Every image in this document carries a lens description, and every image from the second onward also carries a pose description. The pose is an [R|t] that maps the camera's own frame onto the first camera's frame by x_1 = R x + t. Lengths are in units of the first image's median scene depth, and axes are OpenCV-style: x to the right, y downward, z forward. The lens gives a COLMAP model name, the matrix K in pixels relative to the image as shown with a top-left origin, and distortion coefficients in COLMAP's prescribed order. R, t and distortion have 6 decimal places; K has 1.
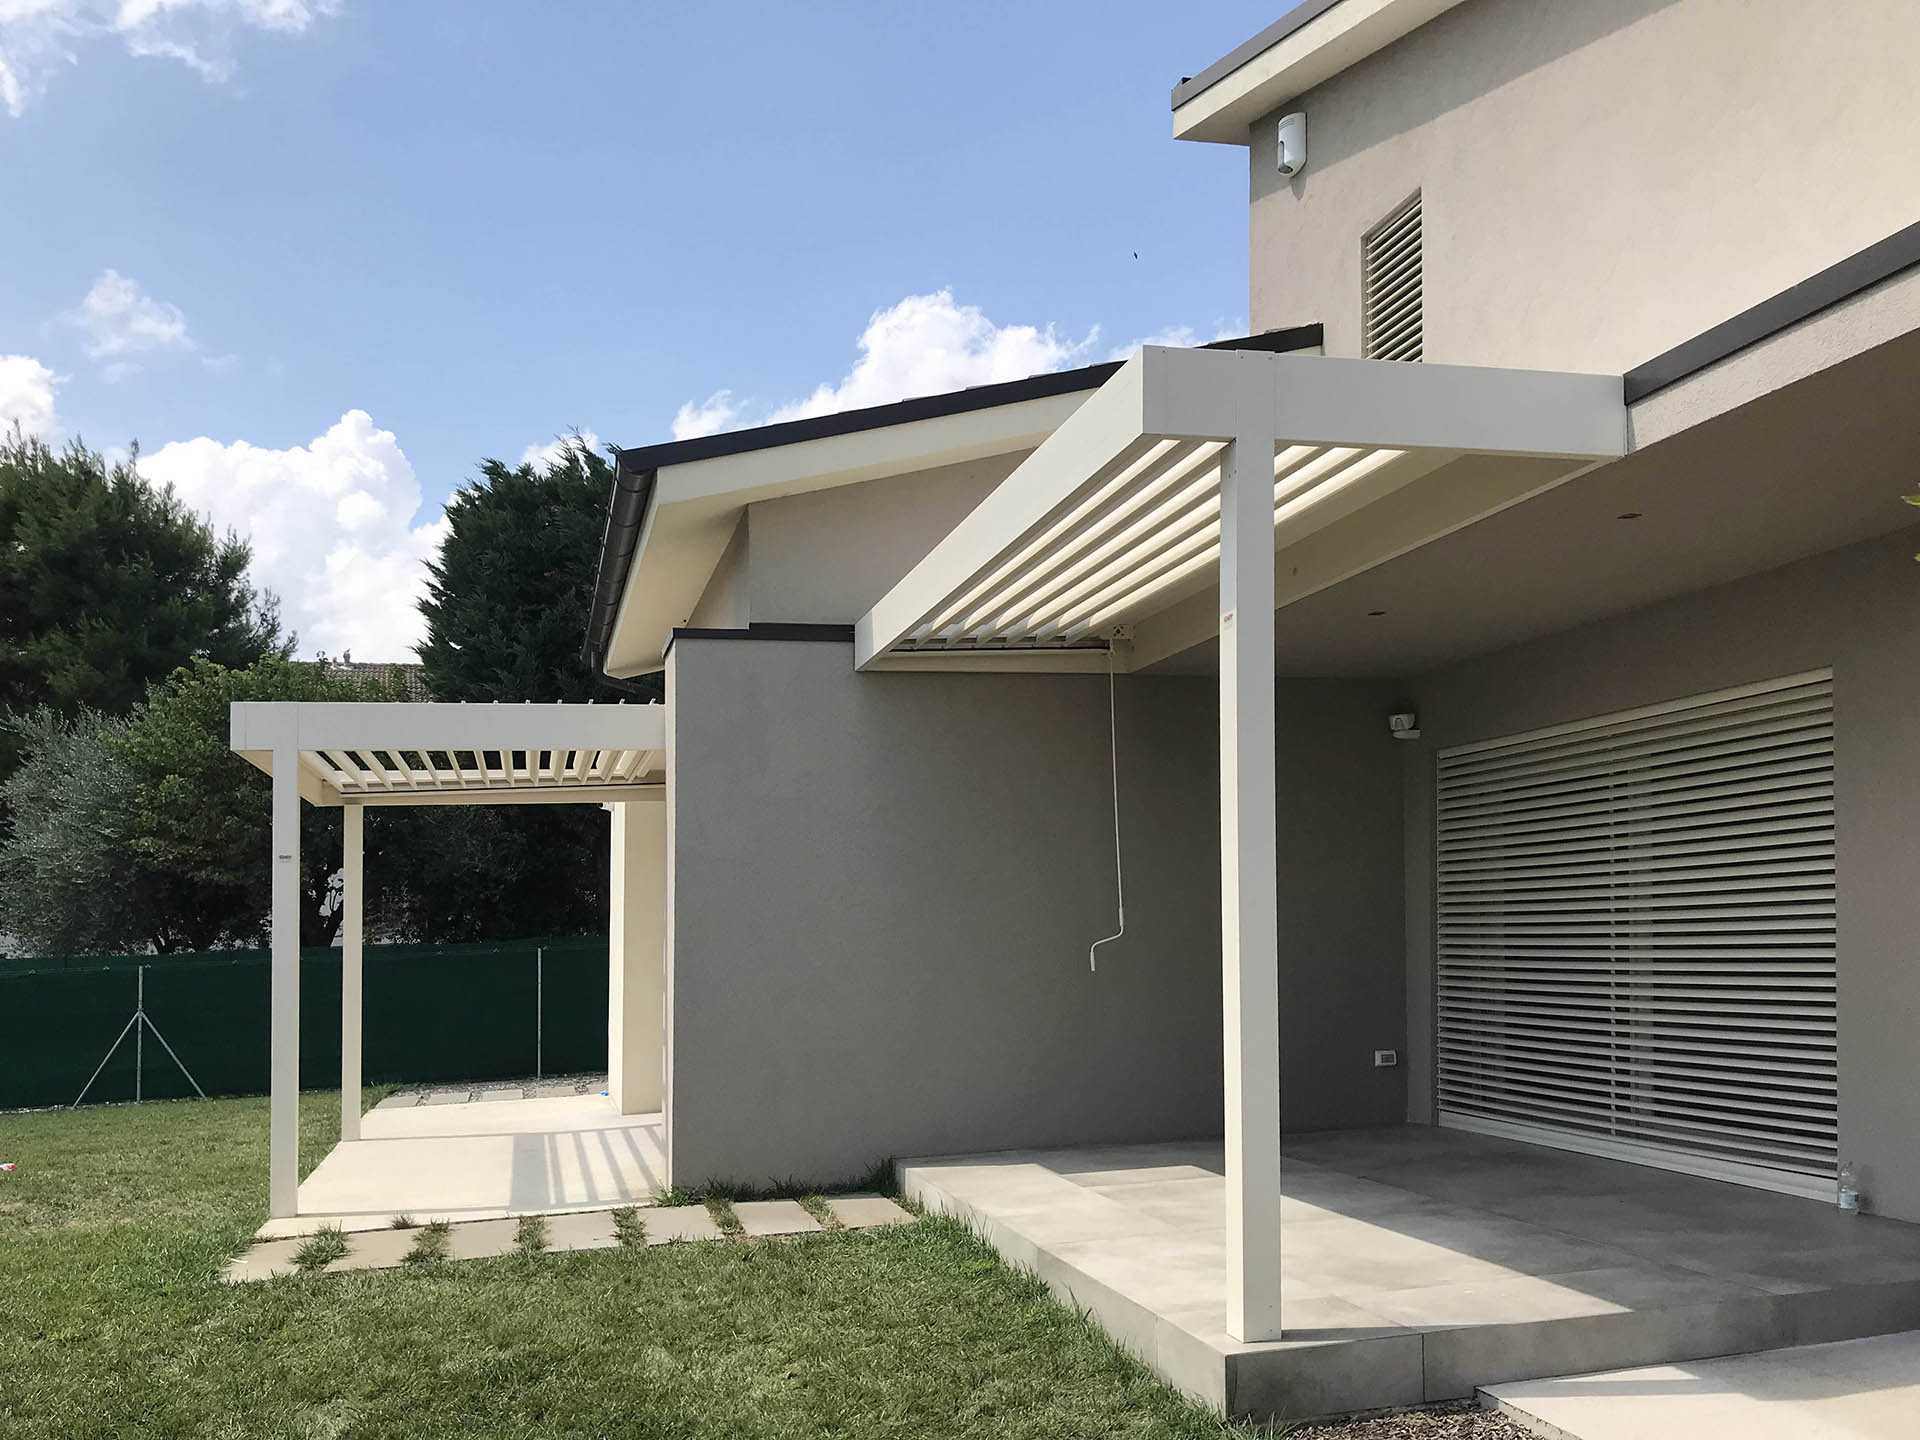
lens RADIAL K [[1557.2, 0, 1009.9], [0, 1557.2, 772.5], [0, 0, 1]] dist [0.043183, 0.005484]
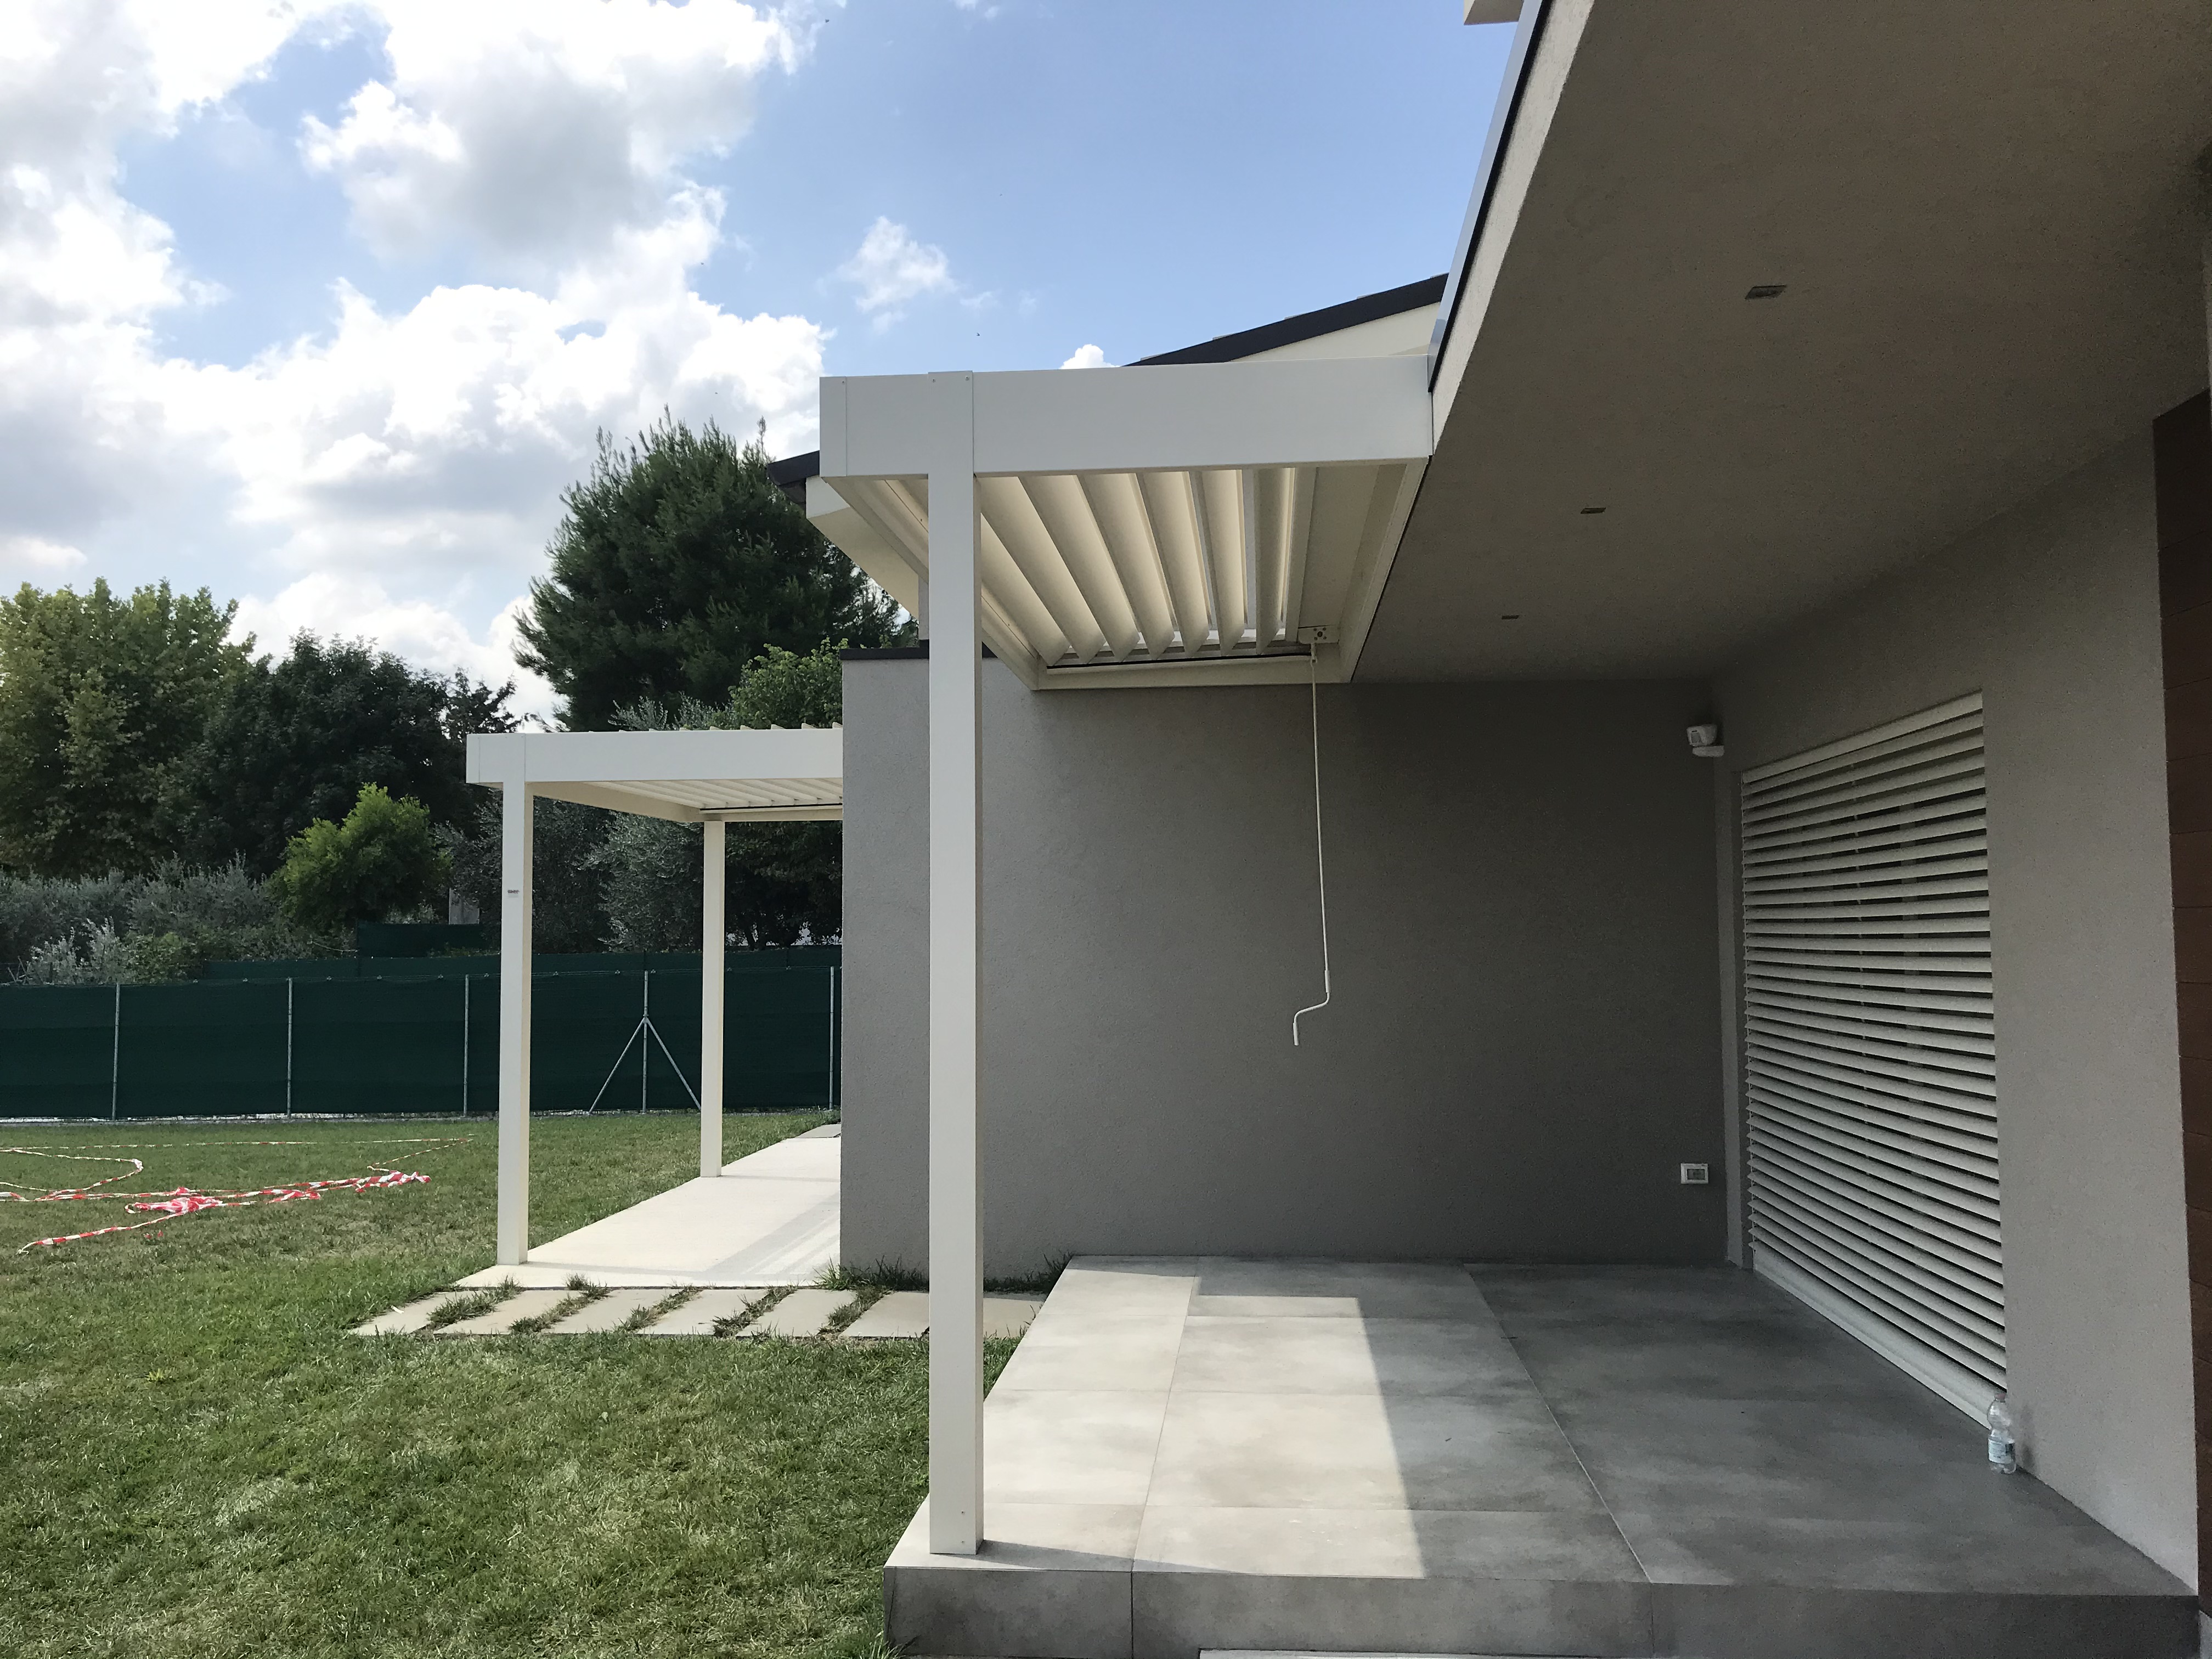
lens RADIAL K [[1854.7, 0, 1193.8], [0, 1854.7, 703.6], [0, 0, 1]] dist [0.008568, 0.008897]
pose [[0.937607, -0.021781, -0.347013, 0.374611], [0.017323, 0.999723, -0.015944, -0.042212], [0.347264, 0.008938, 0.937725, 0.067210]]
